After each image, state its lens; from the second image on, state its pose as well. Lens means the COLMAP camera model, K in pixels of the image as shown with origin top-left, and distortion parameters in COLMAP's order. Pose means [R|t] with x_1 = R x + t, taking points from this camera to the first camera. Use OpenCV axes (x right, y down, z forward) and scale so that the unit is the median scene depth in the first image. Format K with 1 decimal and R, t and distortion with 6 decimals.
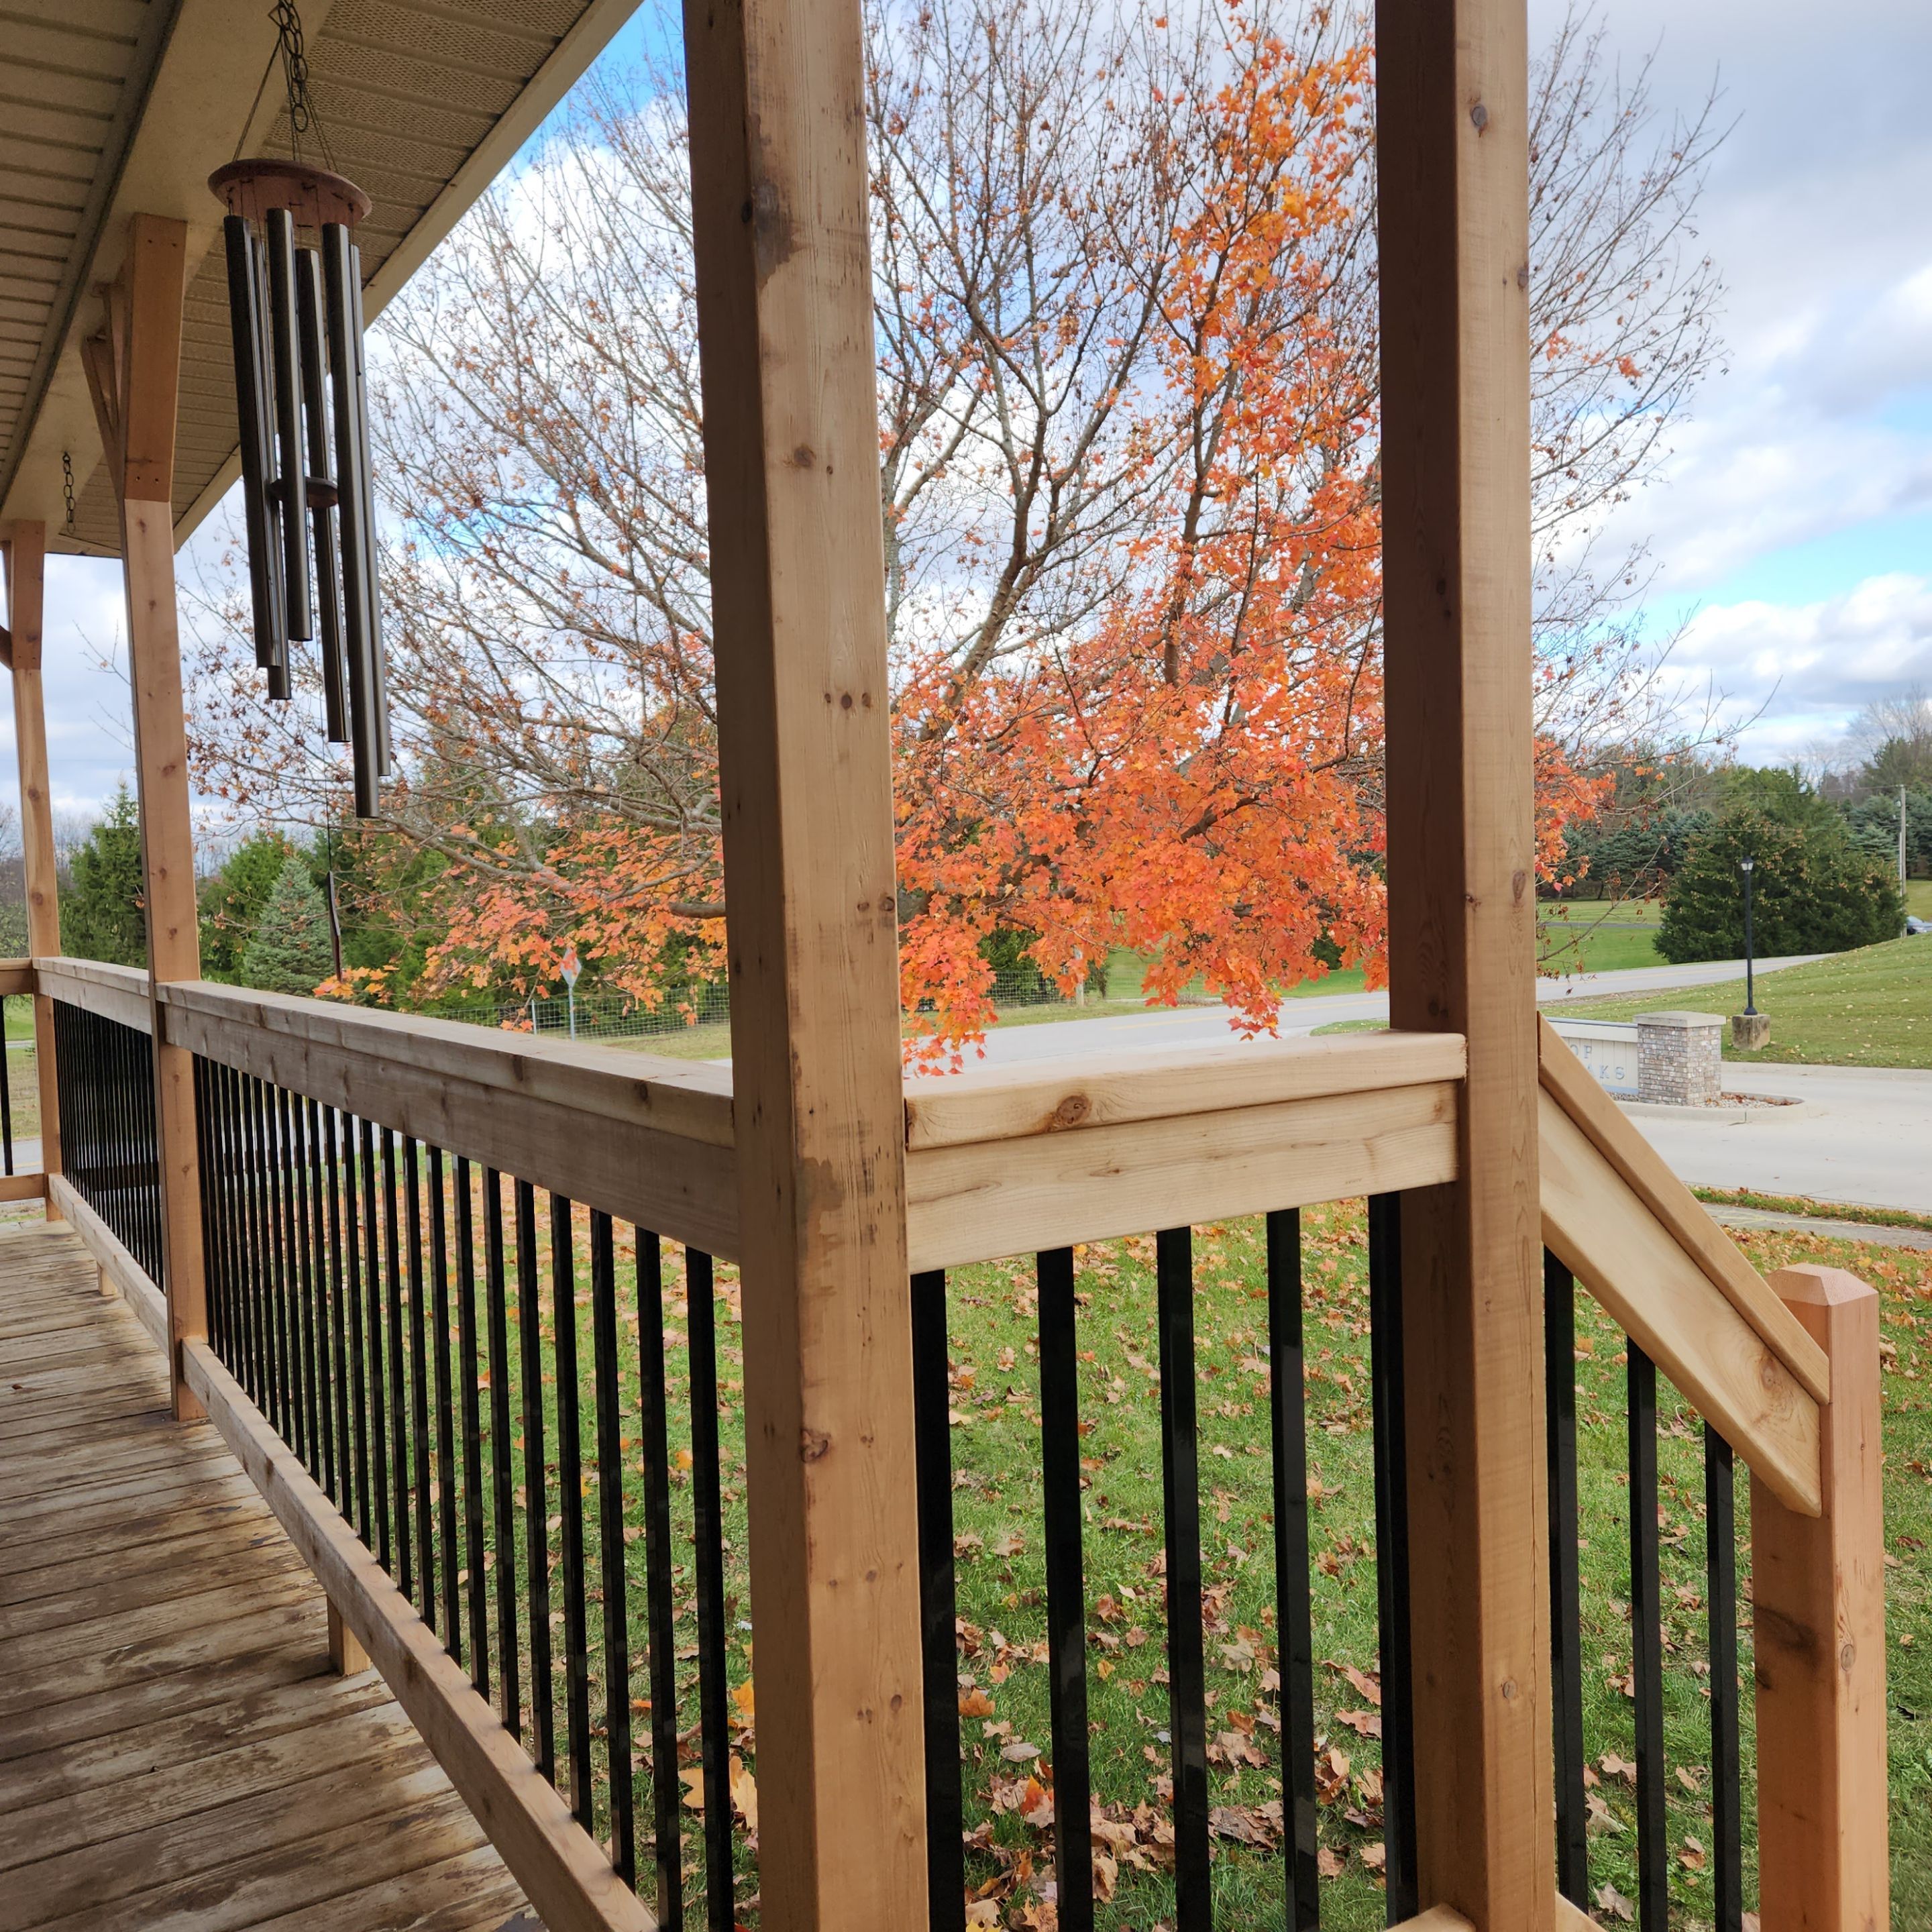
lens RADIAL K [[1683.4, 0, 966.0], [0, 1683.4, 966.0], [0, 0, 1]] dist [0.054814, 0.006354]
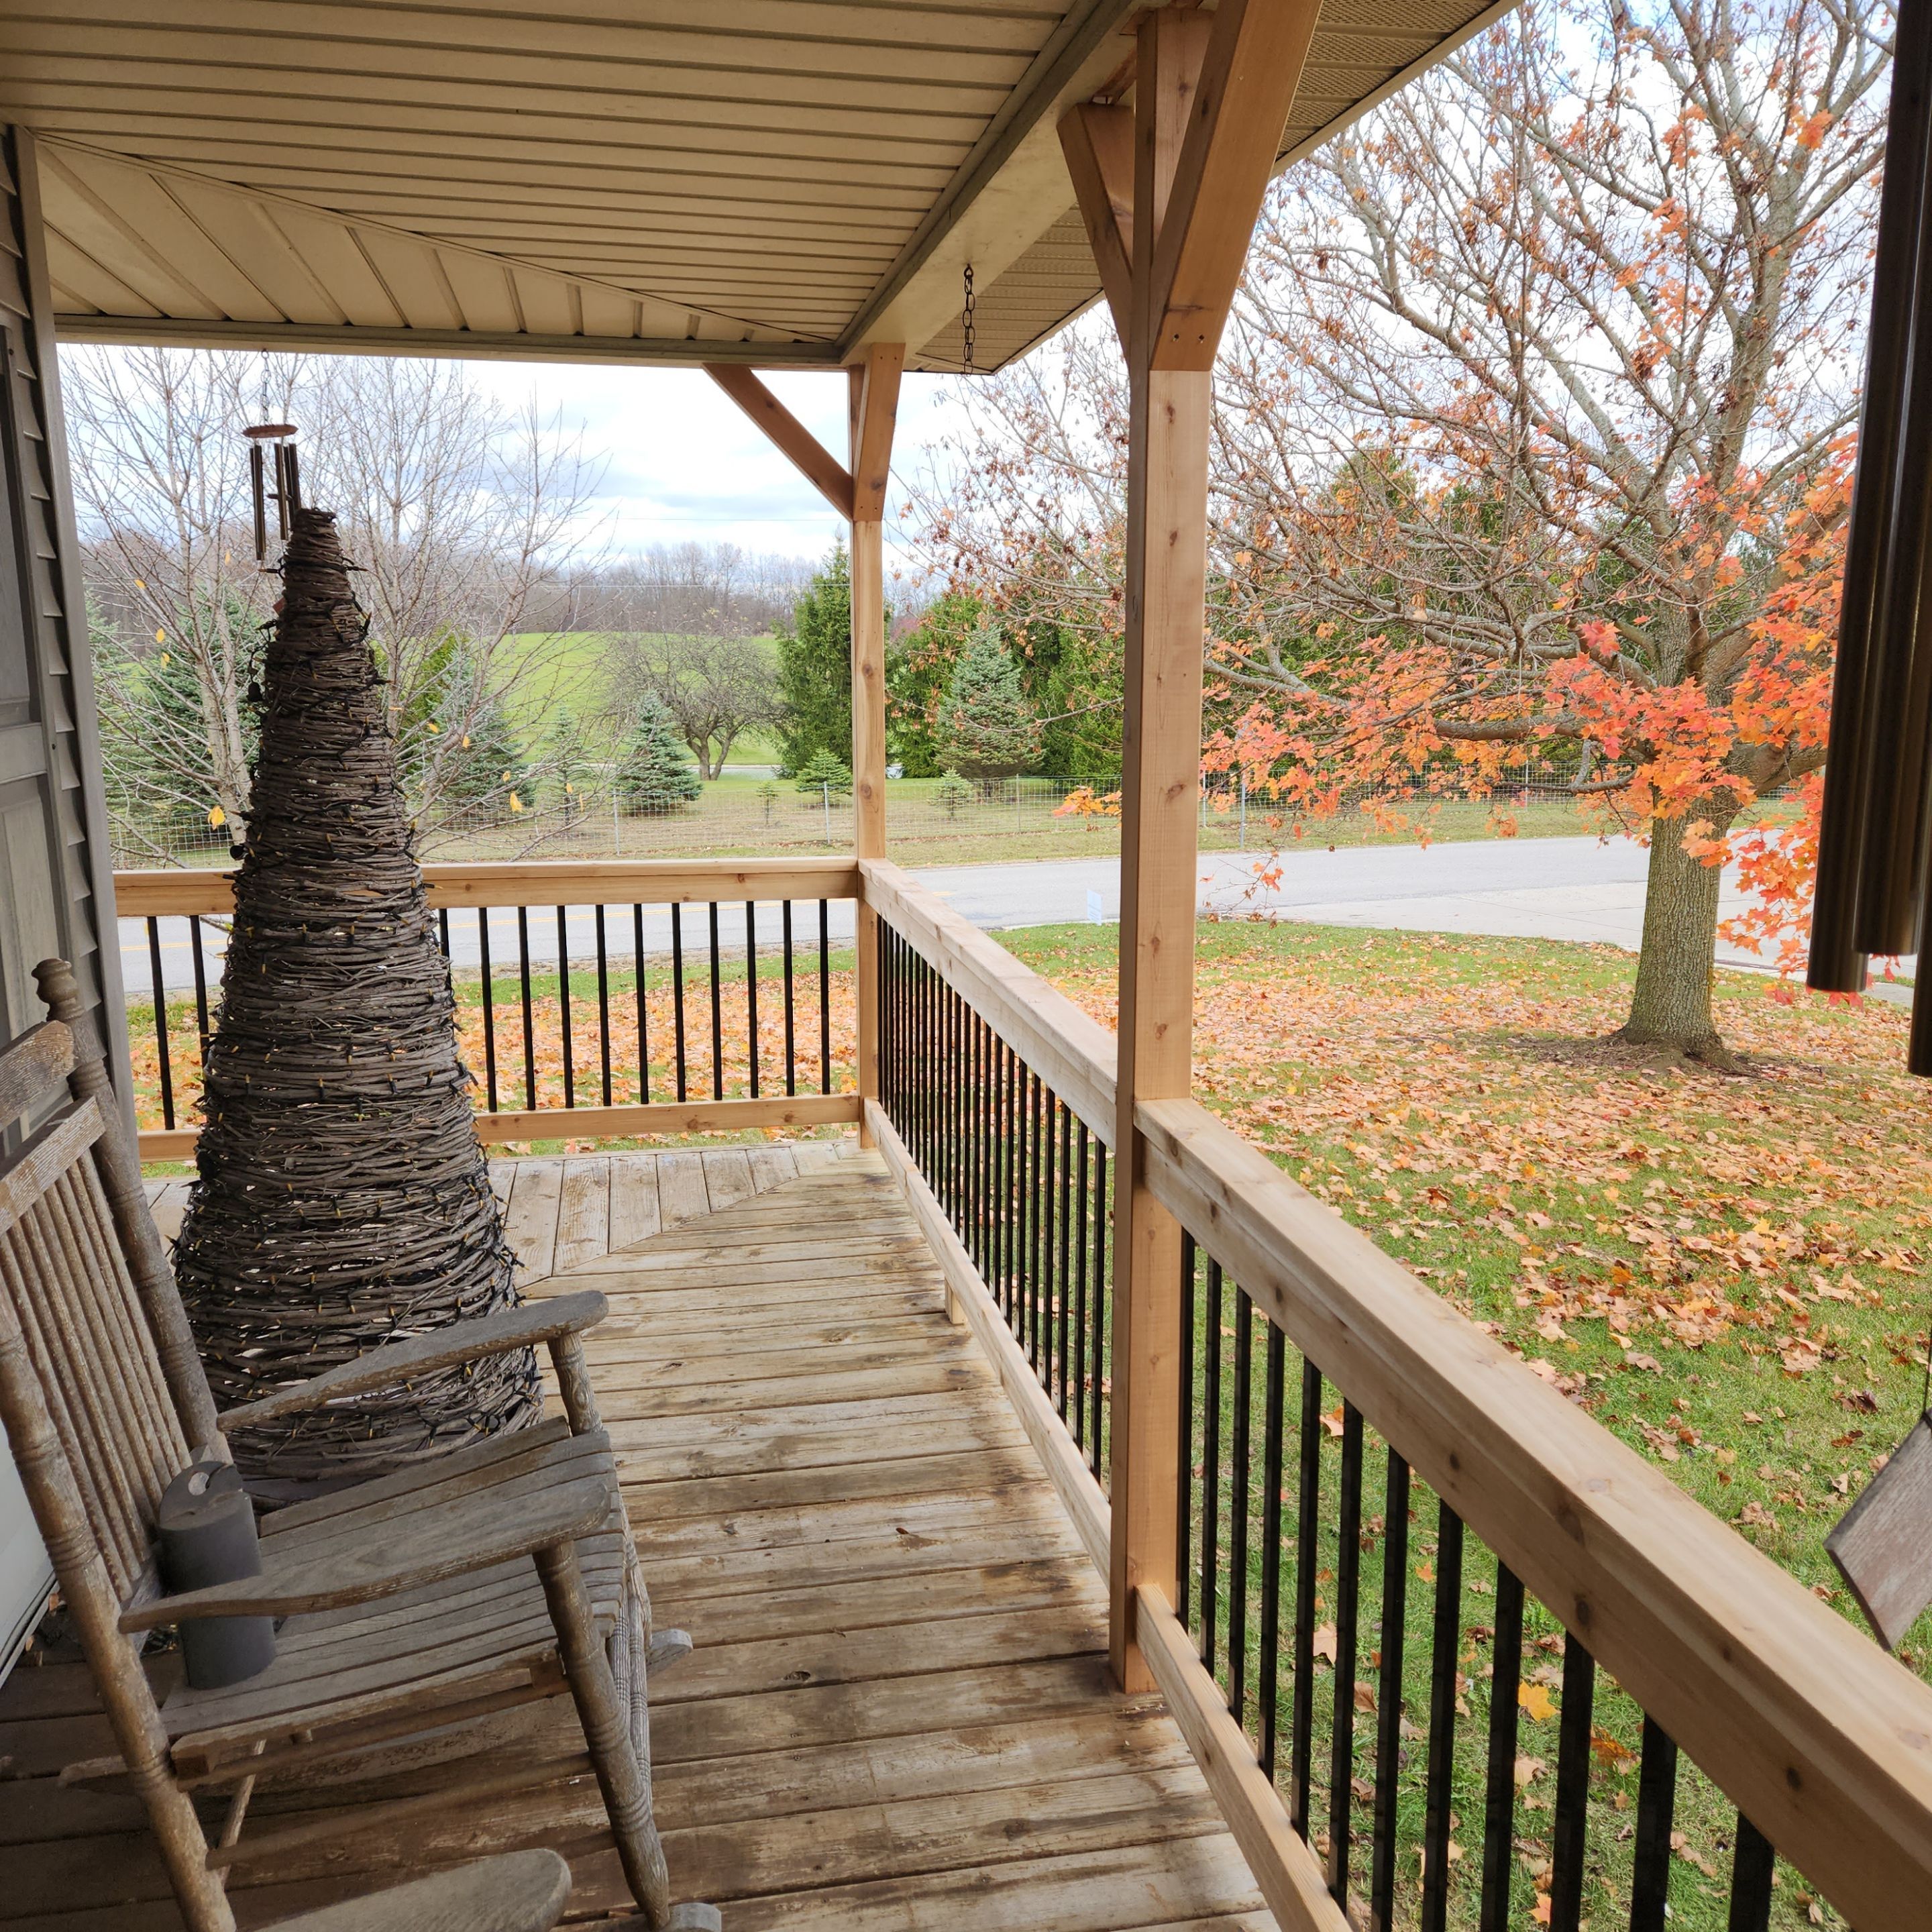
lens RADIAL K [[1683.4, 0, 966.0], [0, 1683.4, 966.0], [0, 0, 1]] dist [0.054814, 0.006354]
pose [[0.929583, 0.101129, -0.354470, -0.227924], [-0.048395, 0.986789, 0.154614, -0.109475], [0.365423, -0.126572, 0.922196, 0.269522]]
